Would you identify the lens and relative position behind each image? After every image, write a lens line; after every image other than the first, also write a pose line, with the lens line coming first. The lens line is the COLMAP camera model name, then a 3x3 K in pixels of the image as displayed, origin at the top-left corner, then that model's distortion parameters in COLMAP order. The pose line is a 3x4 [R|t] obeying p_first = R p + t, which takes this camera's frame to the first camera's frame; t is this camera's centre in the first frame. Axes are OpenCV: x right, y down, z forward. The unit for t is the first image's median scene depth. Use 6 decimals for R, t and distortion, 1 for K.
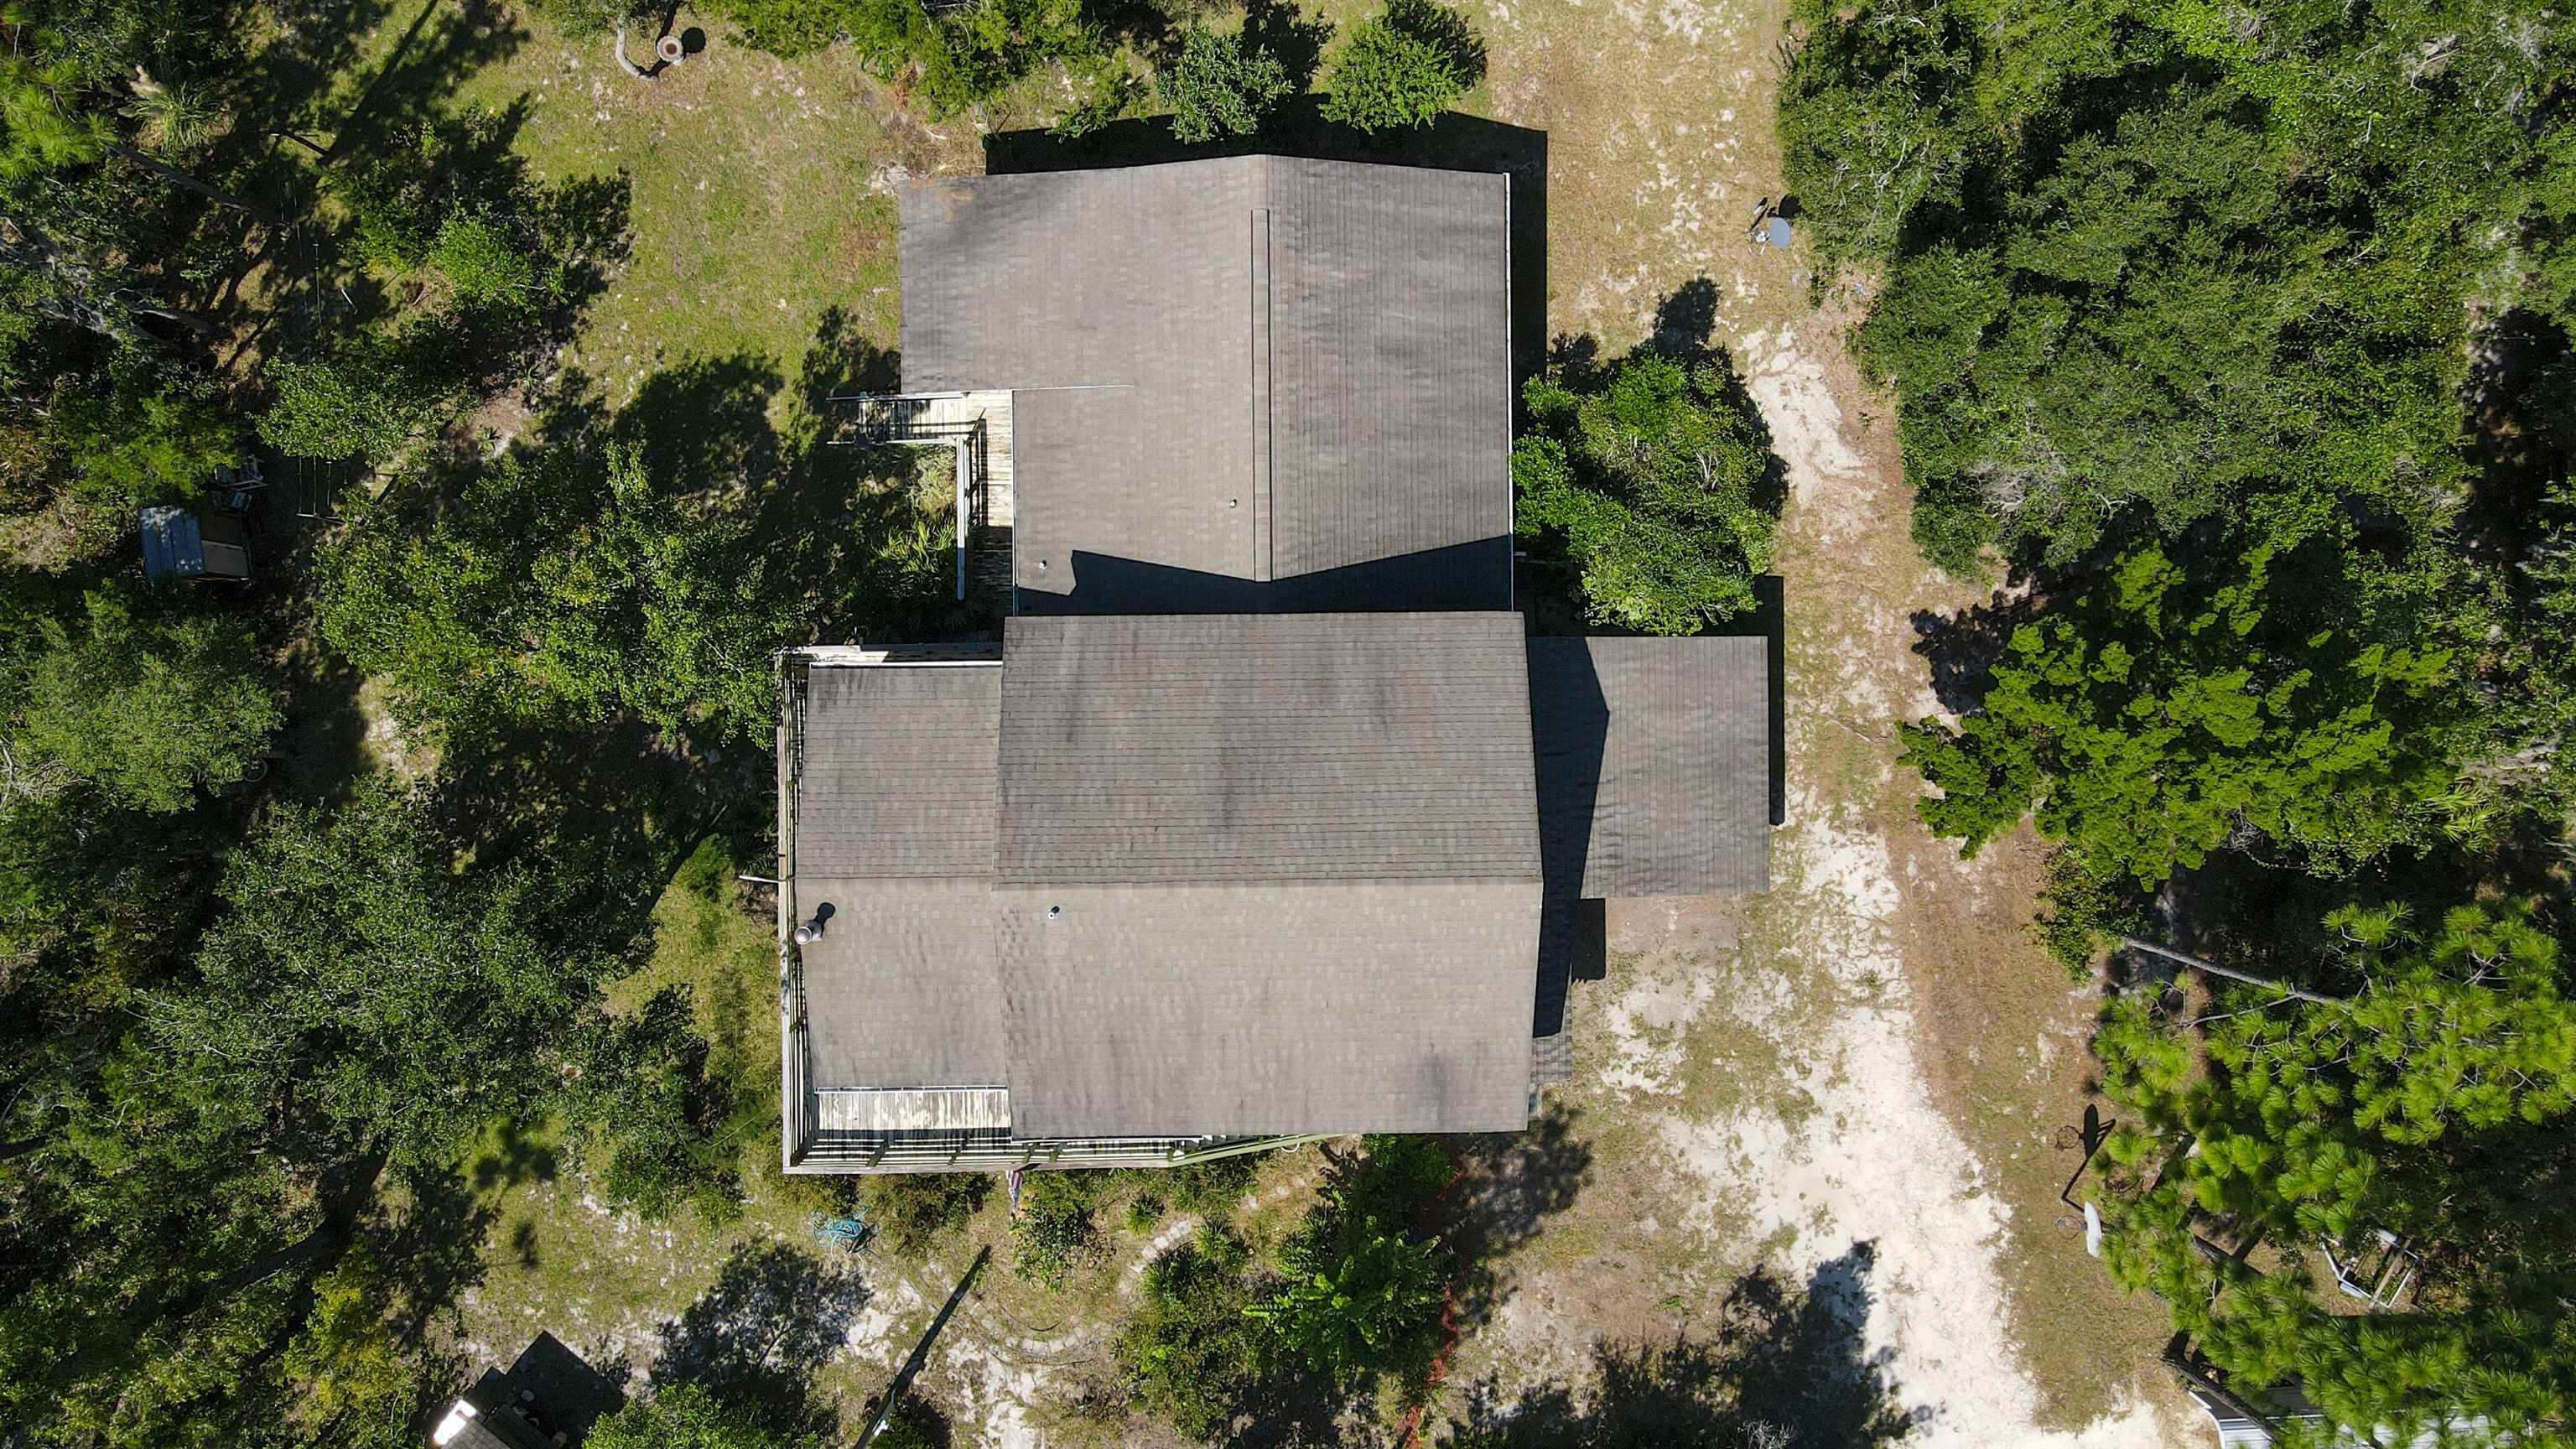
lens RADIAL K [[1896.5, 0, 1301.3], [0, 1896.5, 698.1], [0, 0, 1]] dist [0.030871, -0.001207]
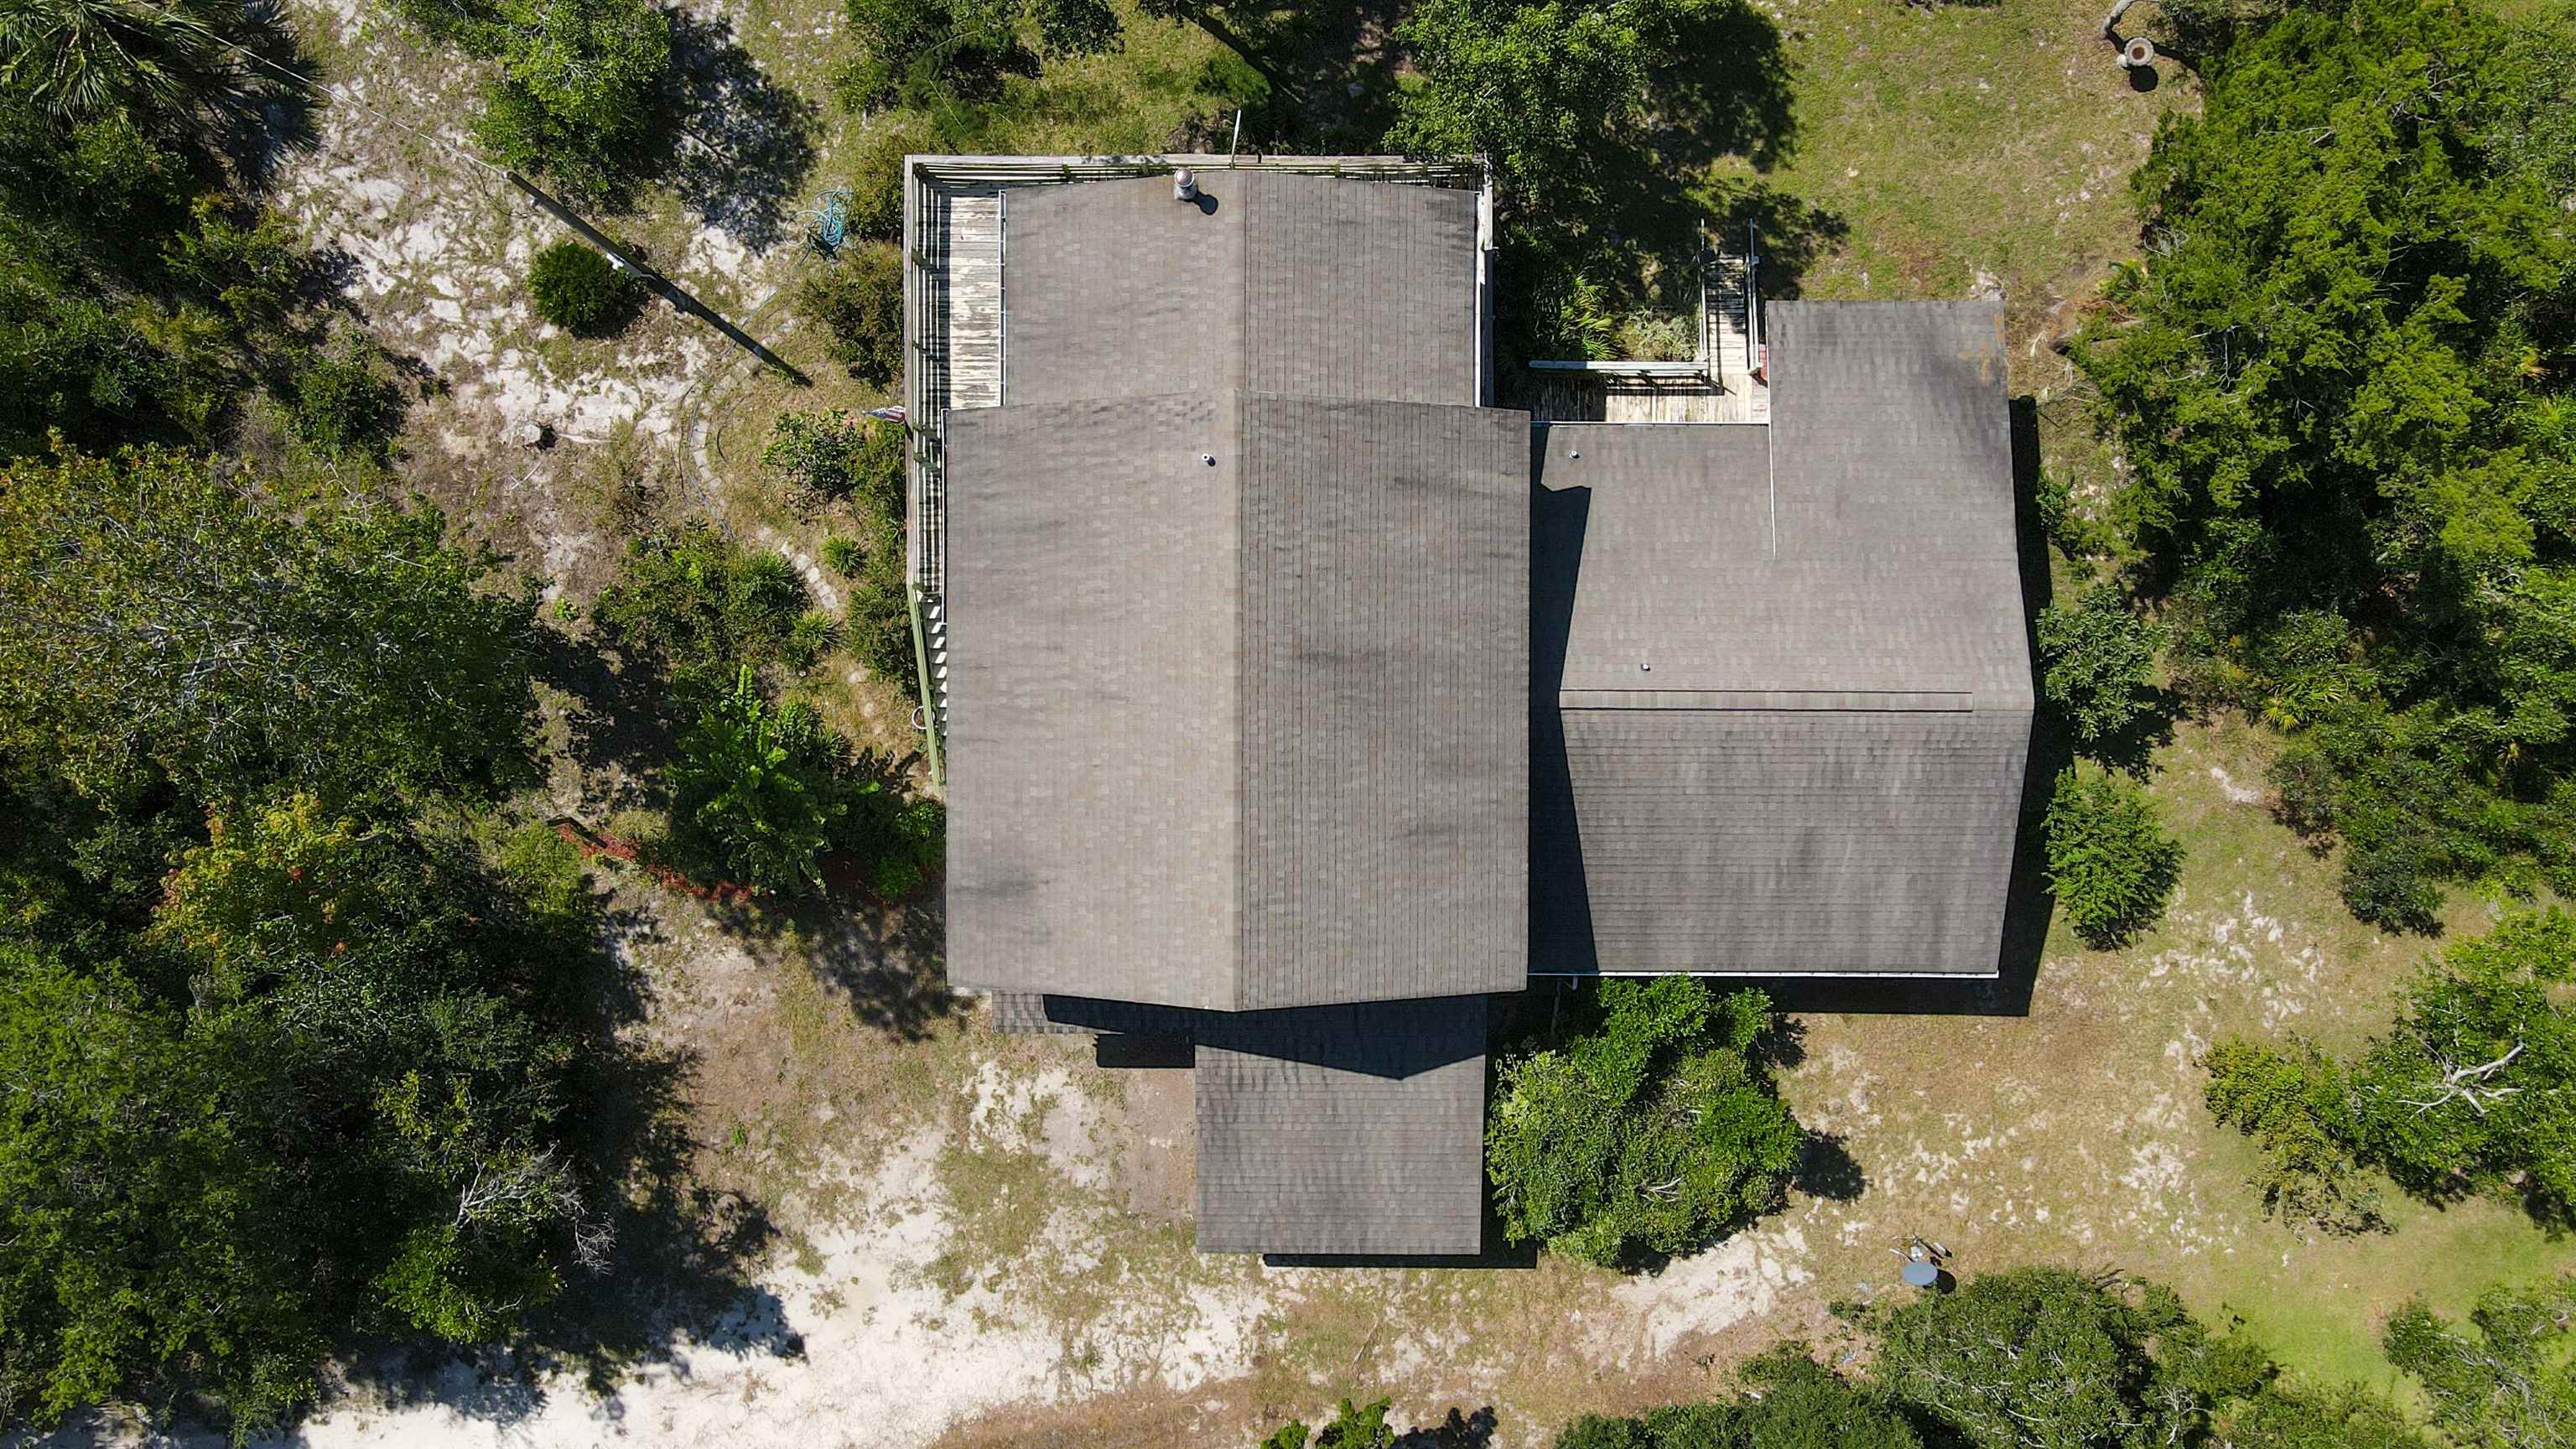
lens RADIAL K [[1896.5, 0, 1286.2], [0, 1896.5, 733.3], [0, 0, 1]] dist [0.030871, -0.001207]
pose [[-0.014536, 0.999874, 0.006407, -0.007136], [-0.999875, -0.014495, -0.006388, 0.065478], [-0.006294, -0.006499, 0.999959, 0.090882]]
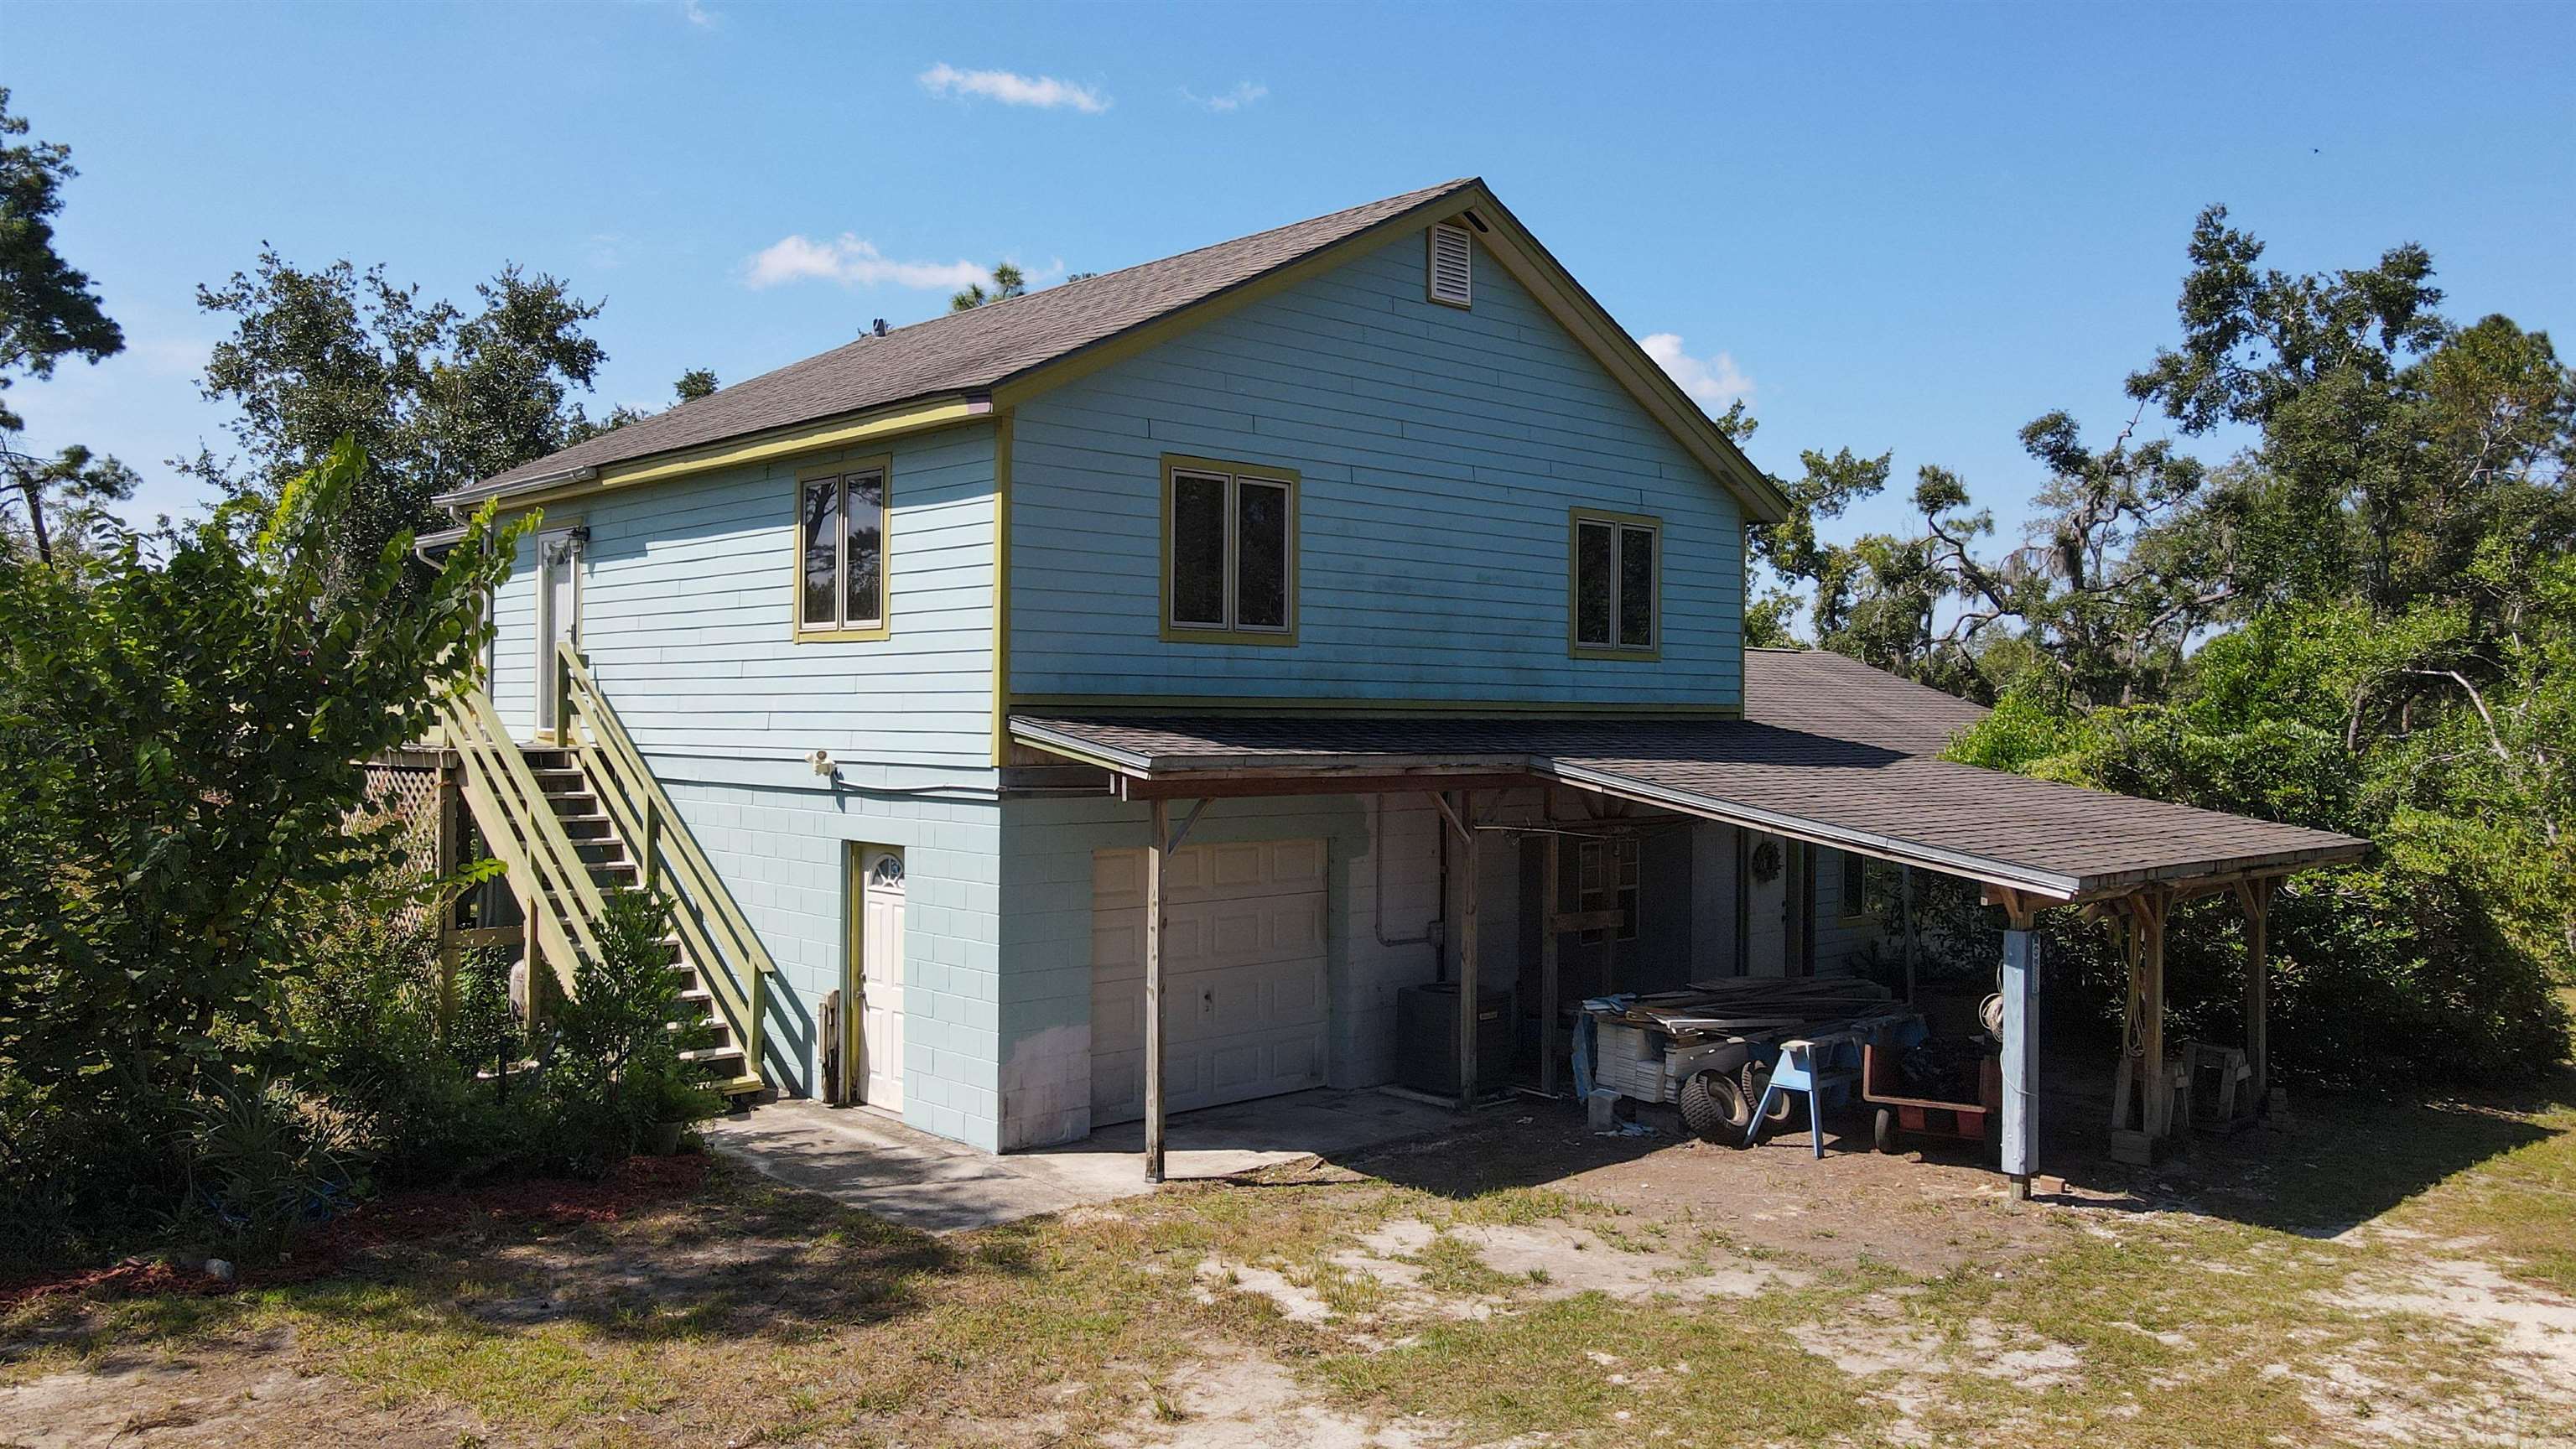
lens RADIAL K [[1896.5, 0, 1278.2], [0, 1896.5, 723.5], [0, 0, 1]] dist [0.030871, -0.001207]
pose [[0.684429, 0.010365, -0.729006, 0.353373], [-0.729006, -0.004444, -0.684493, 0.369799], [-0.010334, 0.999936, 0.004515, 0.925567]]
